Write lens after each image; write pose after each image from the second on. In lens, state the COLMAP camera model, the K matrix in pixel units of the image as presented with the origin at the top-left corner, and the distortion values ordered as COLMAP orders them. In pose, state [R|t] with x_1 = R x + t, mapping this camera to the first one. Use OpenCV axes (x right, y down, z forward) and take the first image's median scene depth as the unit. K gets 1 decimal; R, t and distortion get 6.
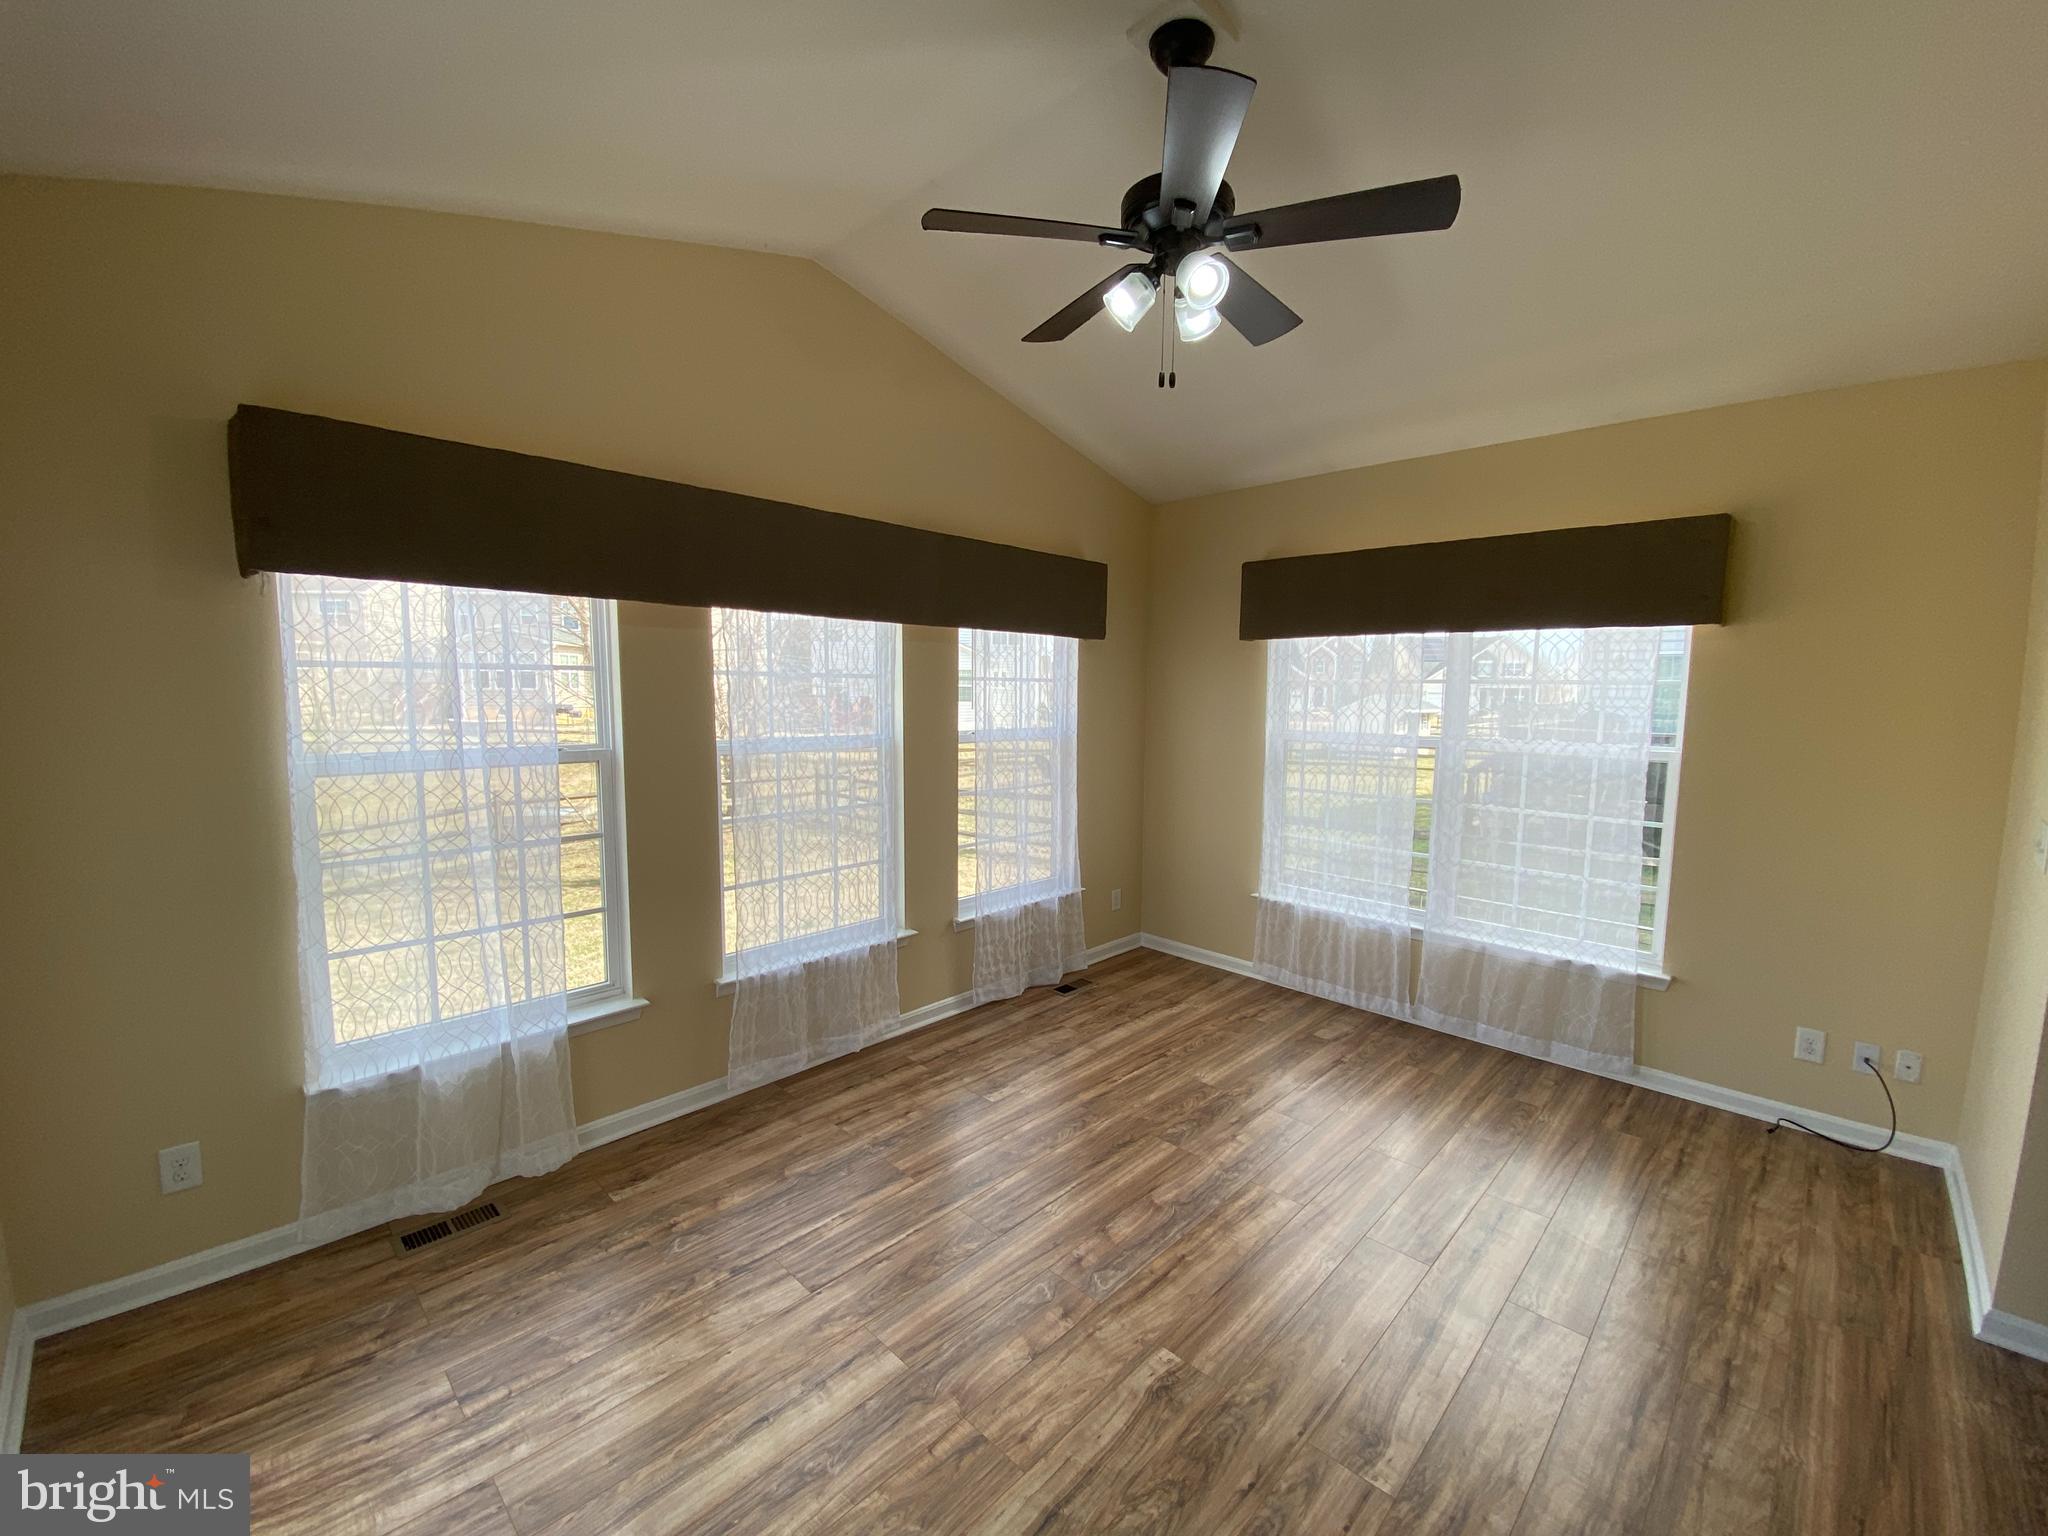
lens RADIAL K [[835.9, 0, 1026.3], [0, 835.9, 765.7], [0, 0, 1]] dist [0.017729, -0.018828]
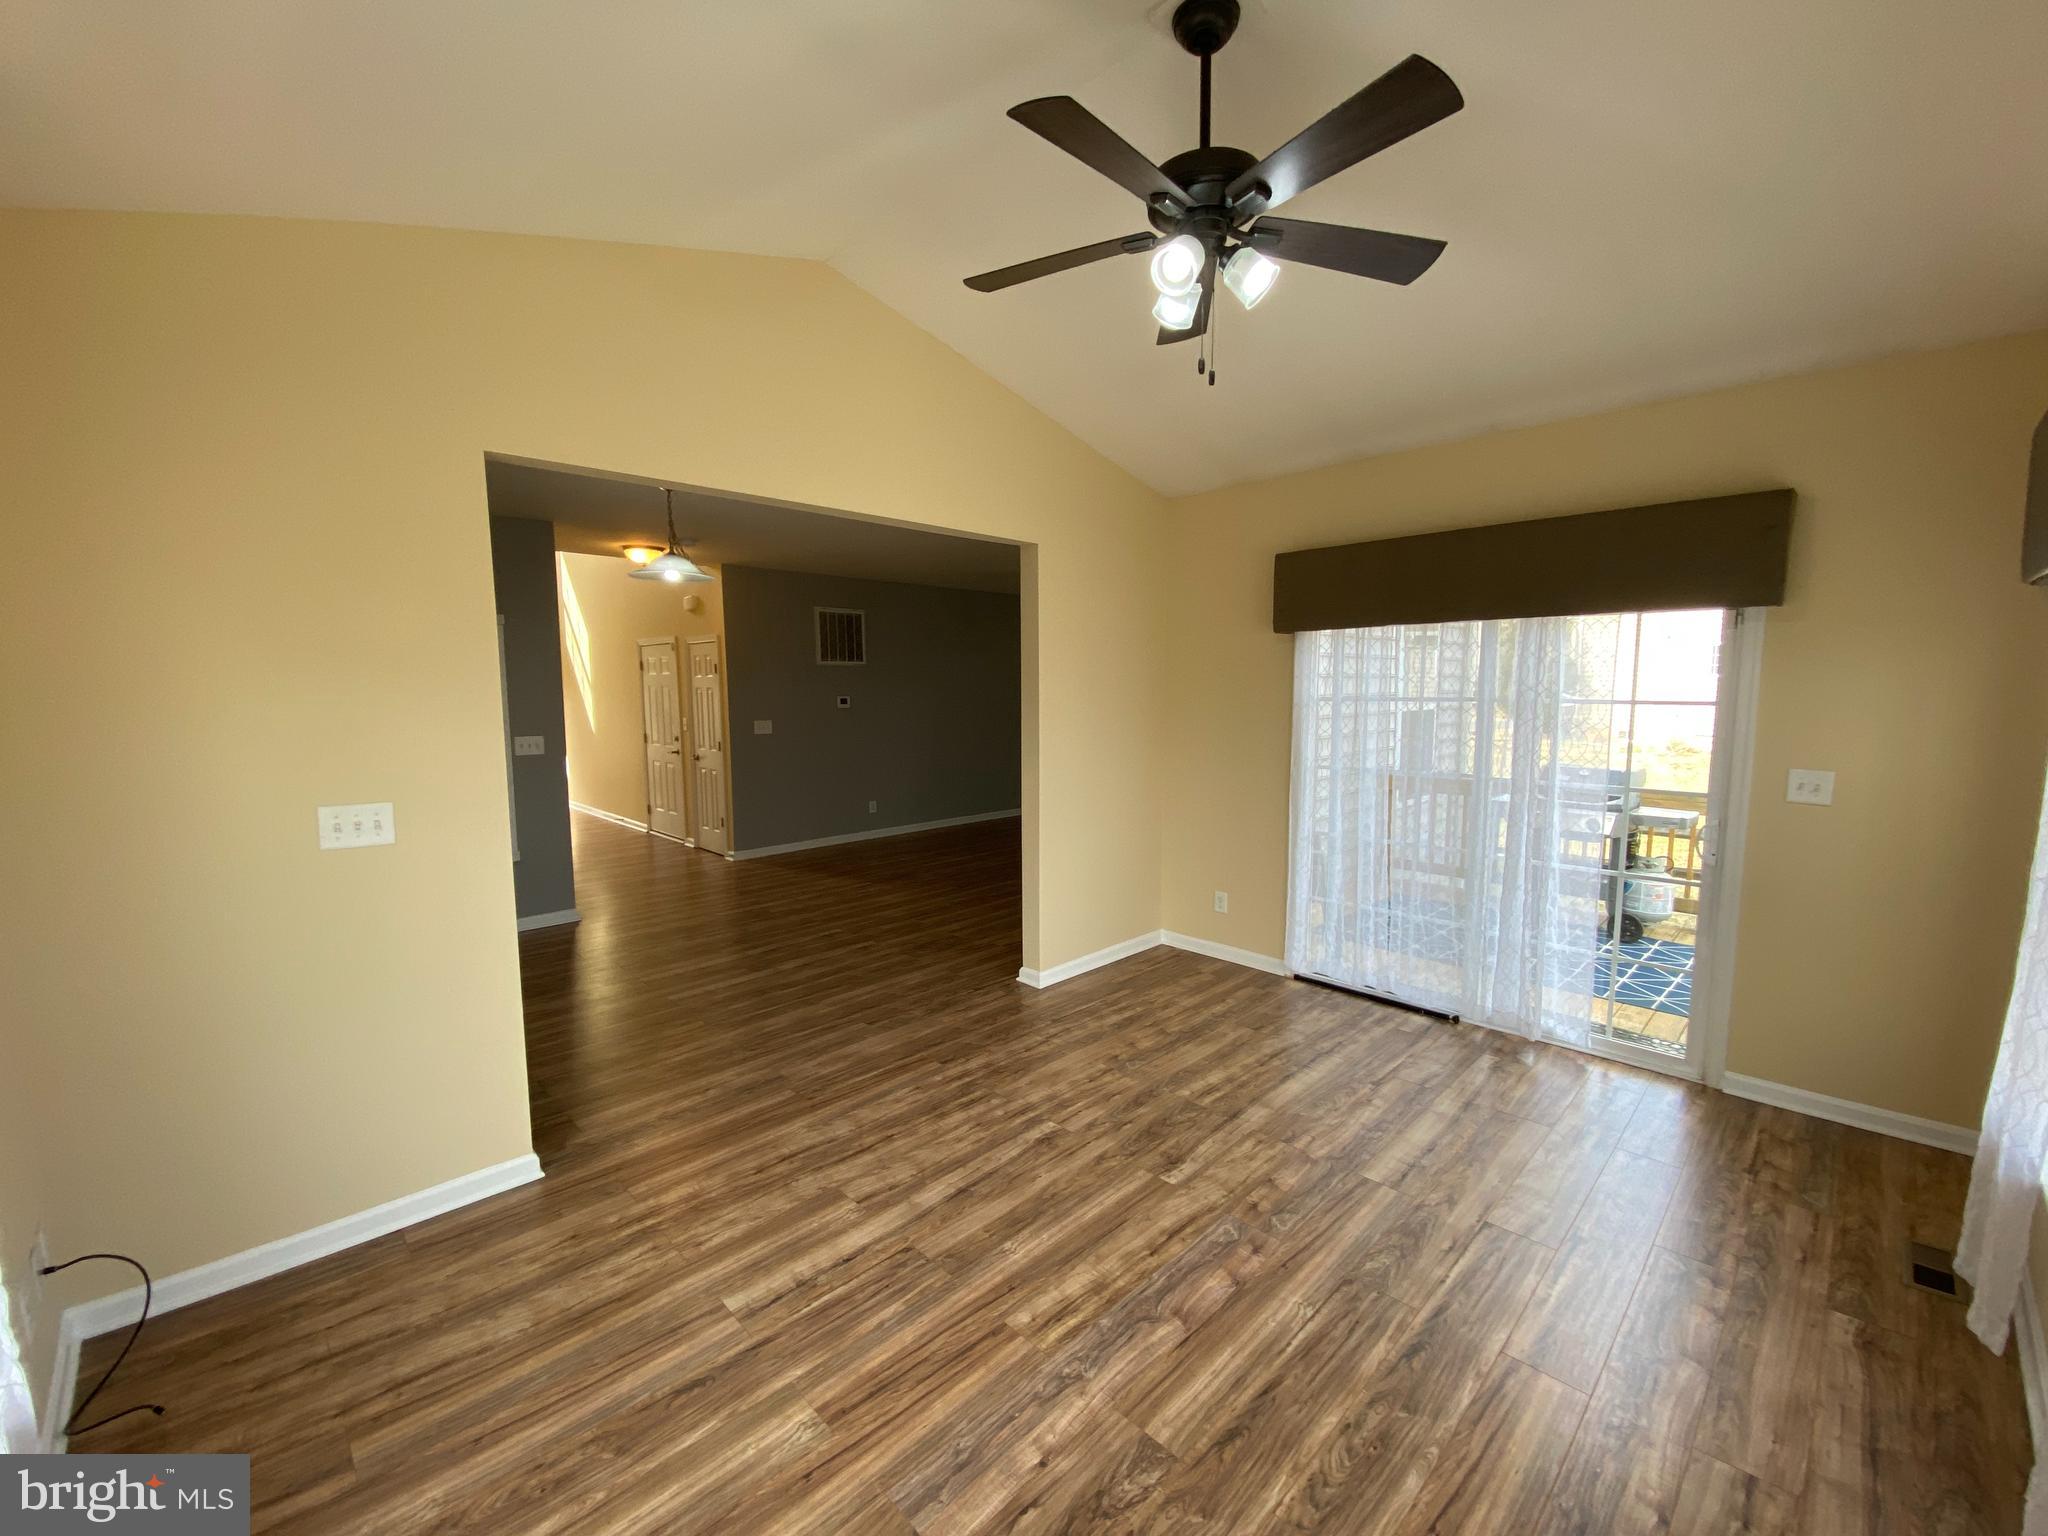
lens RADIAL K [[835.9, 0, 1026.3], [0, 835.9, 765.7], [0, 0, 1]] dist [0.017729, -0.018828]
pose [[-0.999687, -0.009331, 0.023224, 0.269702], [-0.004429, 0.979212, 0.202789, -0.157537], [-0.024633, 0.202622, -0.978947, 1.579157]]
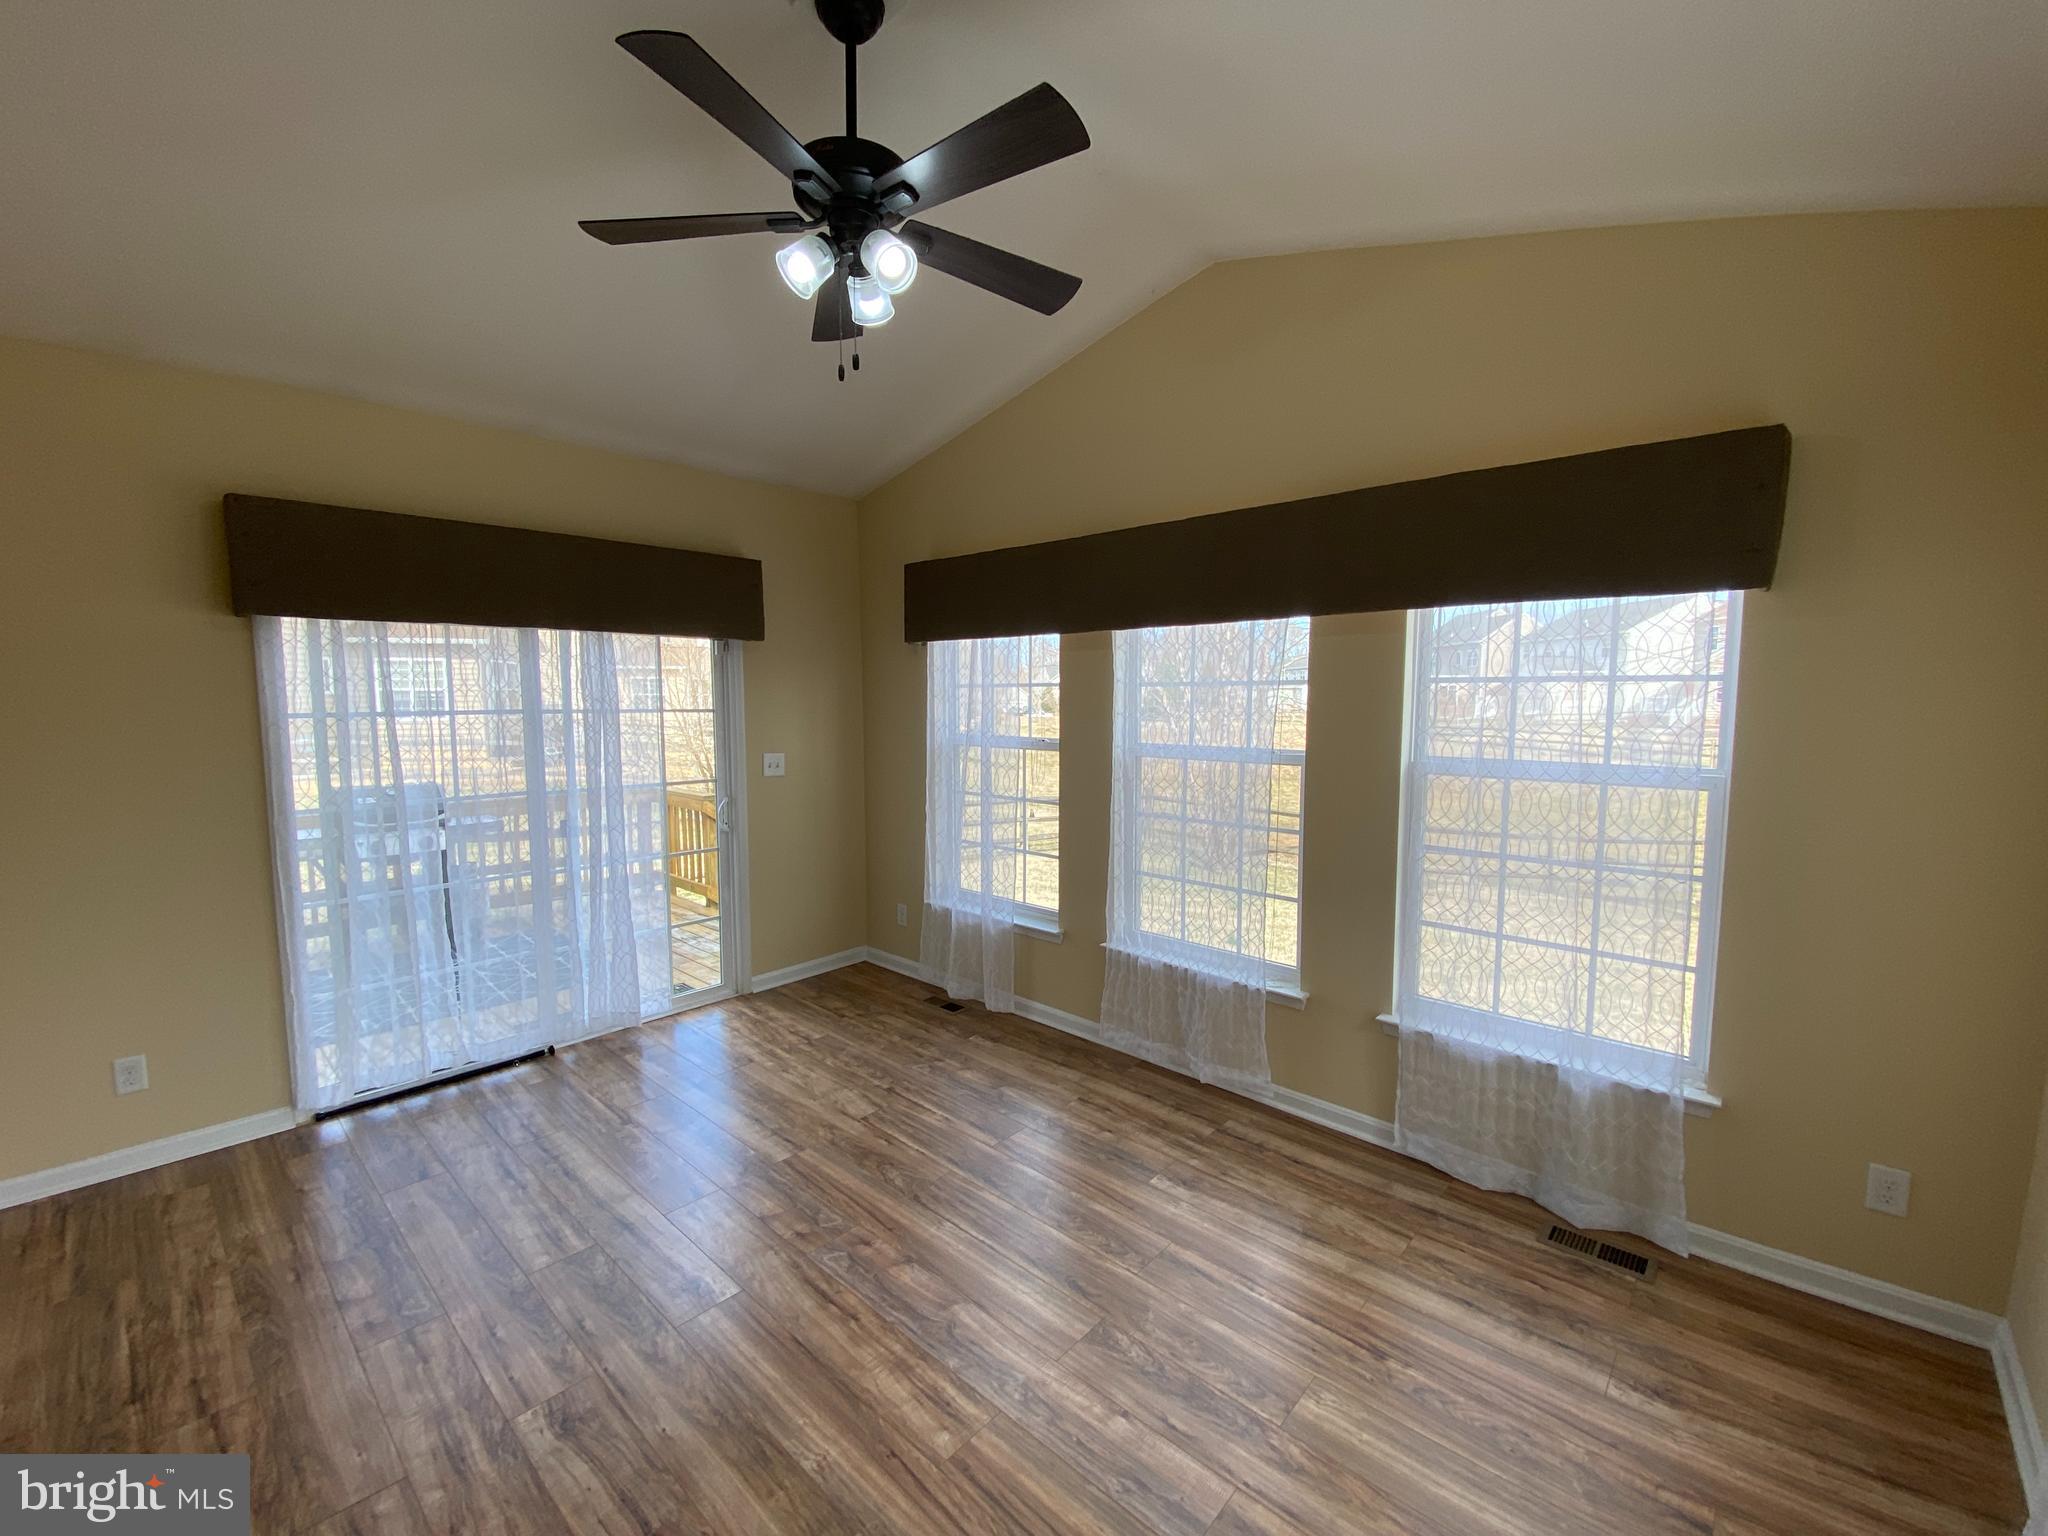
lens RADIAL K [[835.9, 0, 1026.3], [0, 835.9, 765.7], [0, 0, 1]] dist [0.017729, -0.018828]
pose [[0.029787, 0.077874, -0.996518, 0.888038], [-0.100121, 0.992179, 0.074542, -0.079087], [0.994529, 0.097552, 0.037350, 0.924338]]
